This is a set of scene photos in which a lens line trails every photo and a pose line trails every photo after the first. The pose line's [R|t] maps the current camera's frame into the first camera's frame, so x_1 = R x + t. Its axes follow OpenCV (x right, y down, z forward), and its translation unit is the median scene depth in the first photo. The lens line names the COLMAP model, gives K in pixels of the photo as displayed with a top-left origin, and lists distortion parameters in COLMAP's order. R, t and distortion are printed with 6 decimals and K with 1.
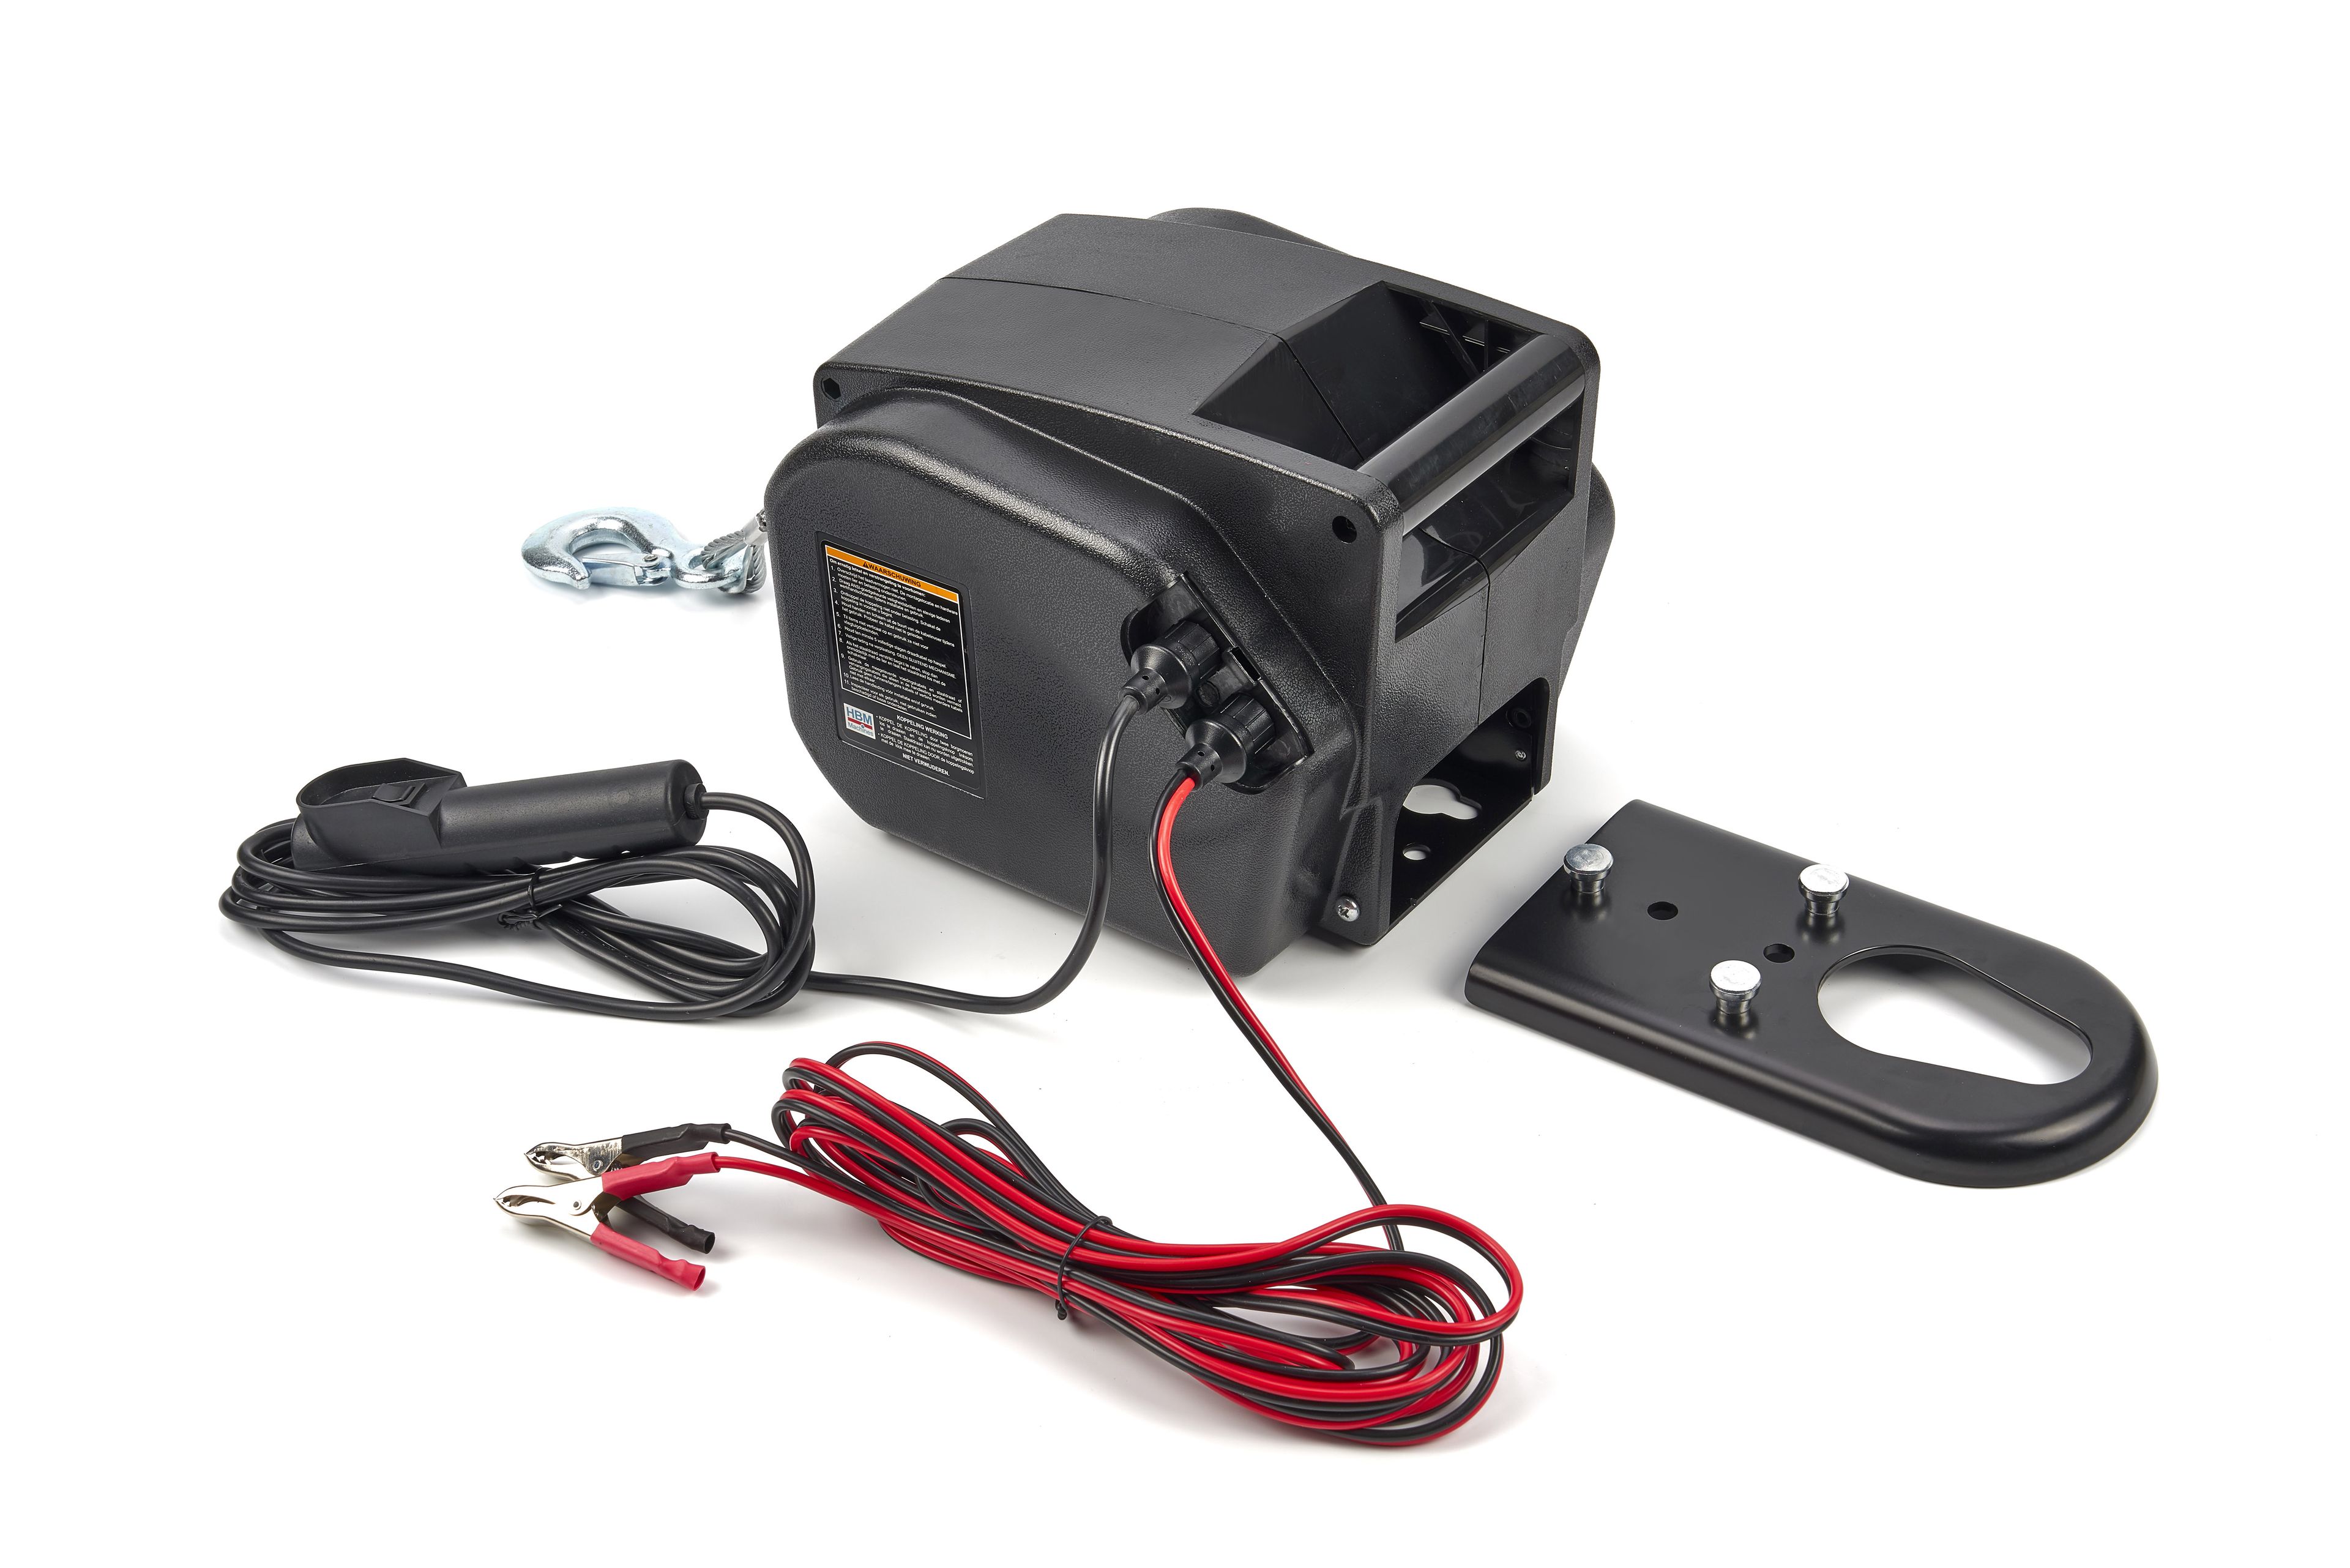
lens RADIAL K [[3795.3, 0, 1162.1], [0, 3795.3, 785.2], [0, 0, 1]] dist [-0.057795, 0.000000]
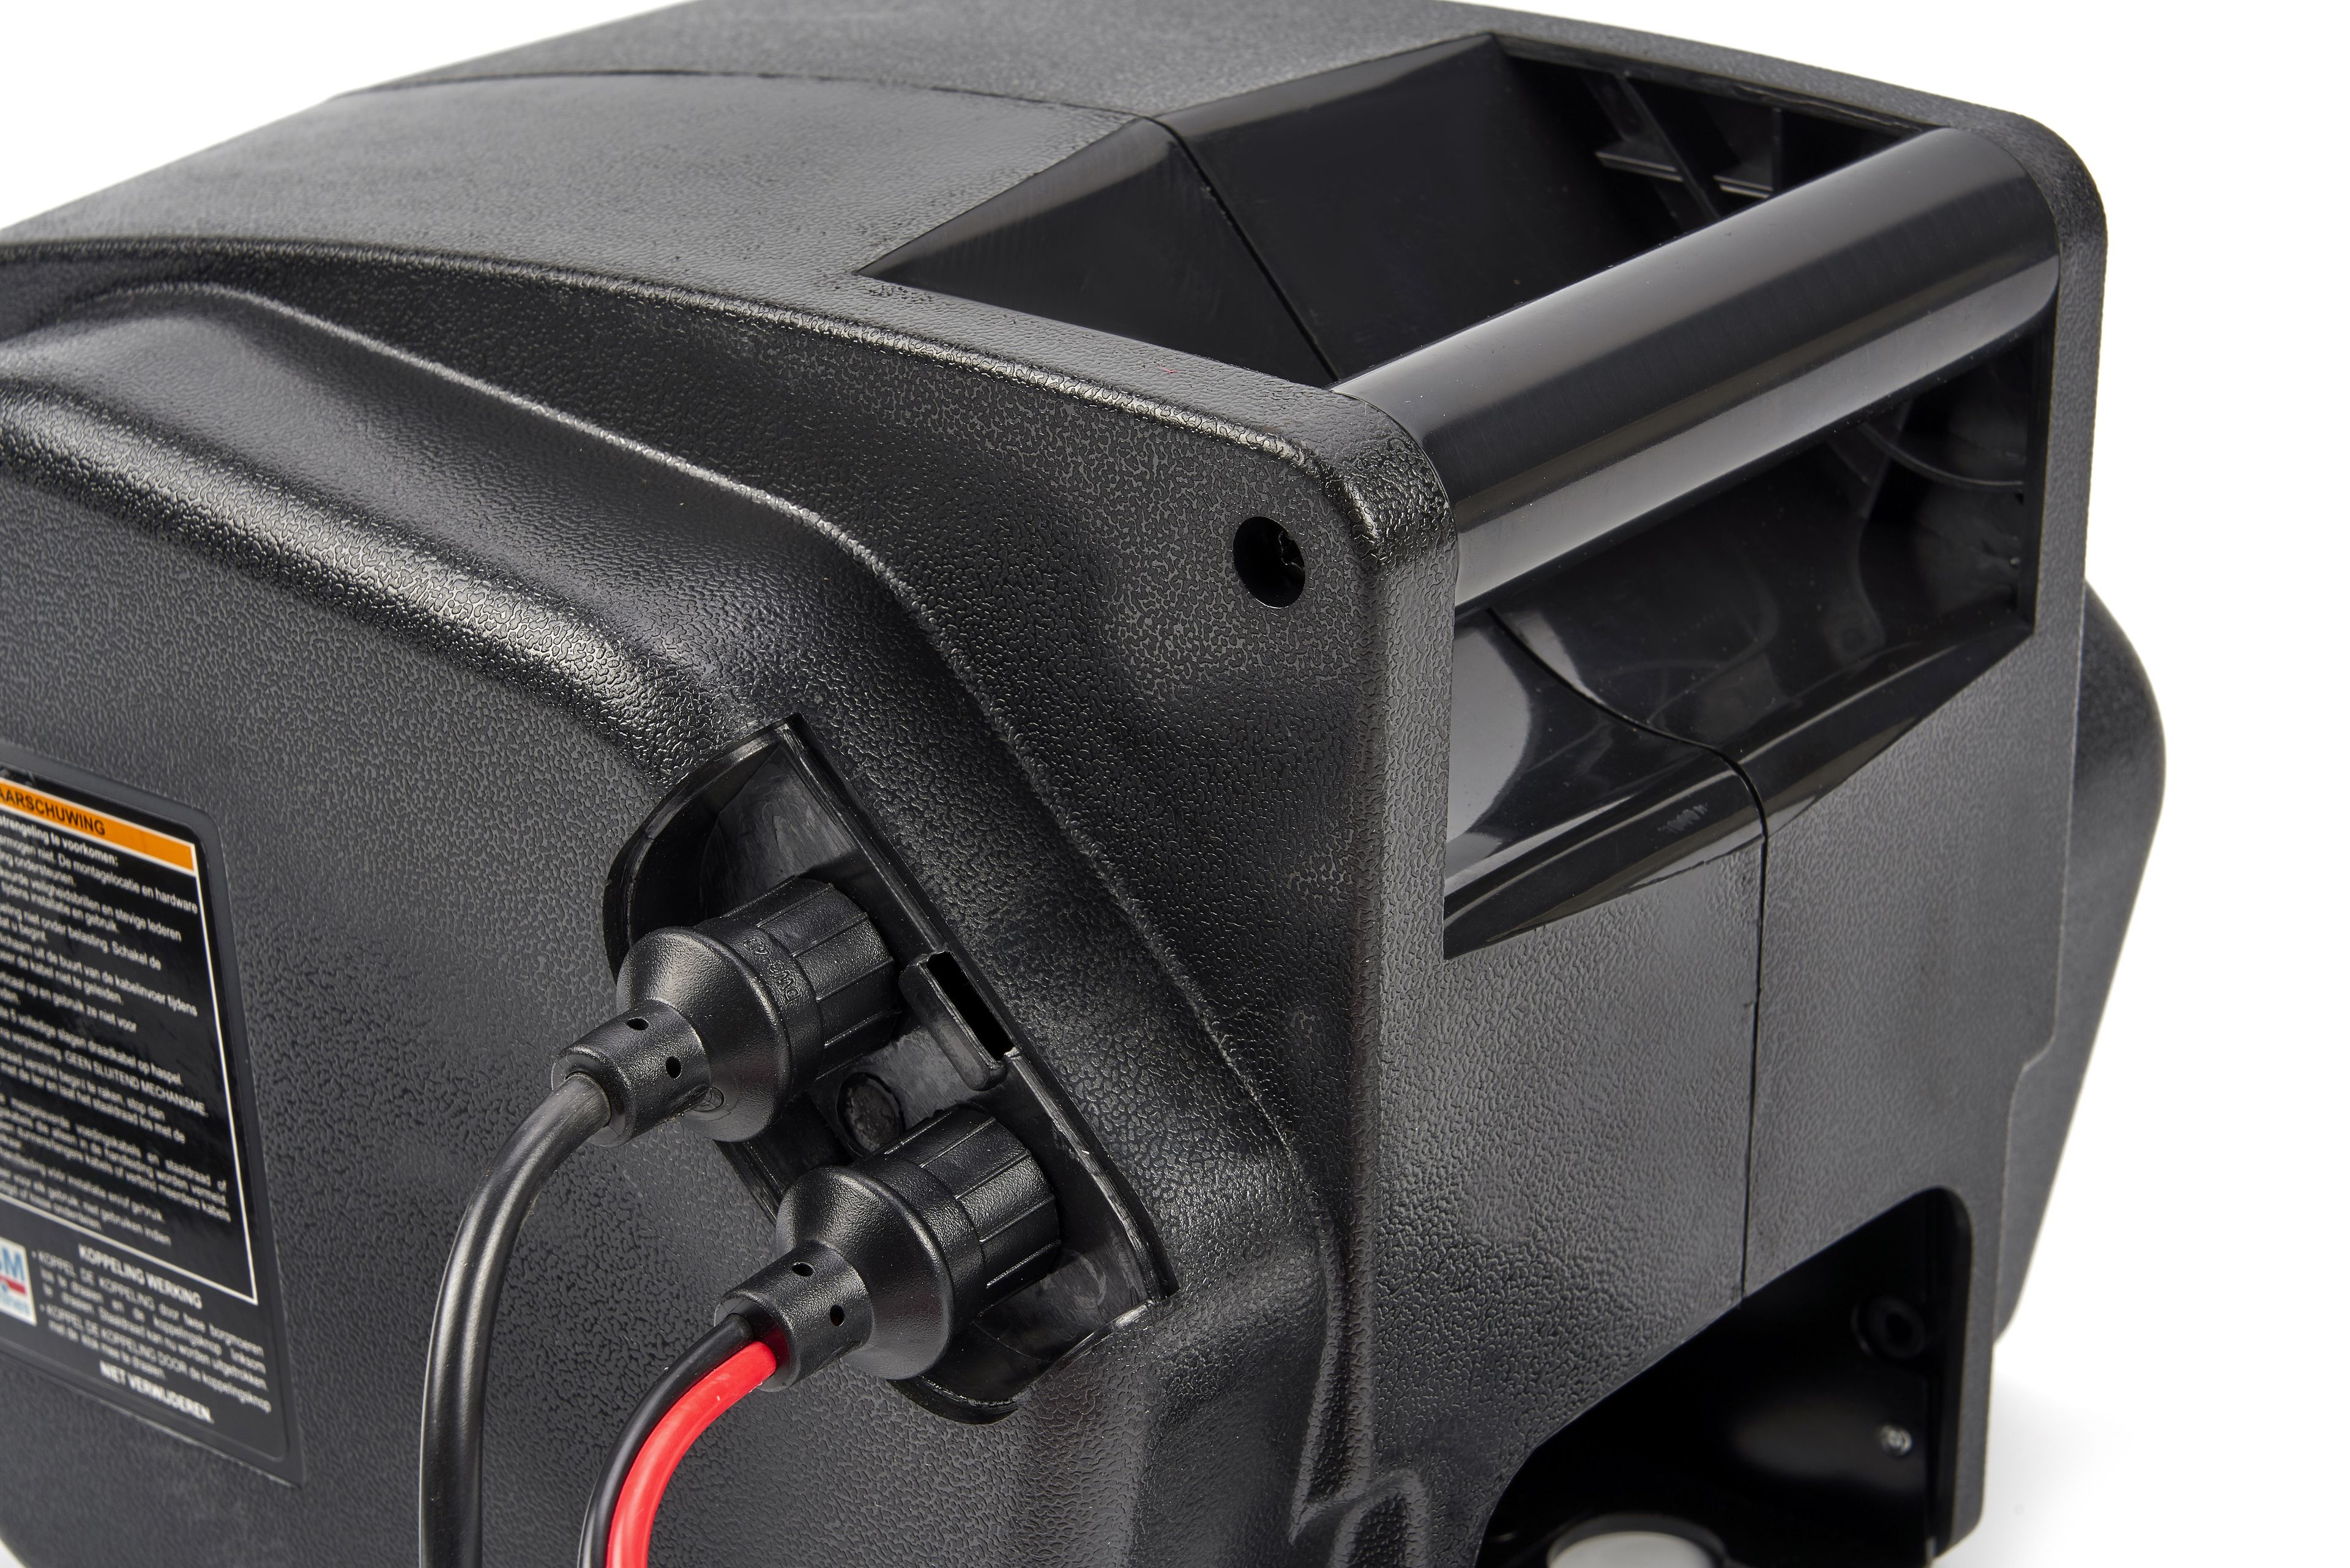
lens RADIAL K [[5603.1, 0, 1197.4], [0, 5603.1, 780.9], [0, 0, 1]] dist [0.003914, 0.000000]
pose [[0.997131, 0.018470, -0.073411, 0.071247], [-0.033245, 0.978096, -0.205485, 0.043252], [0.068007, 0.207336, 0.975903, 0.508768]]
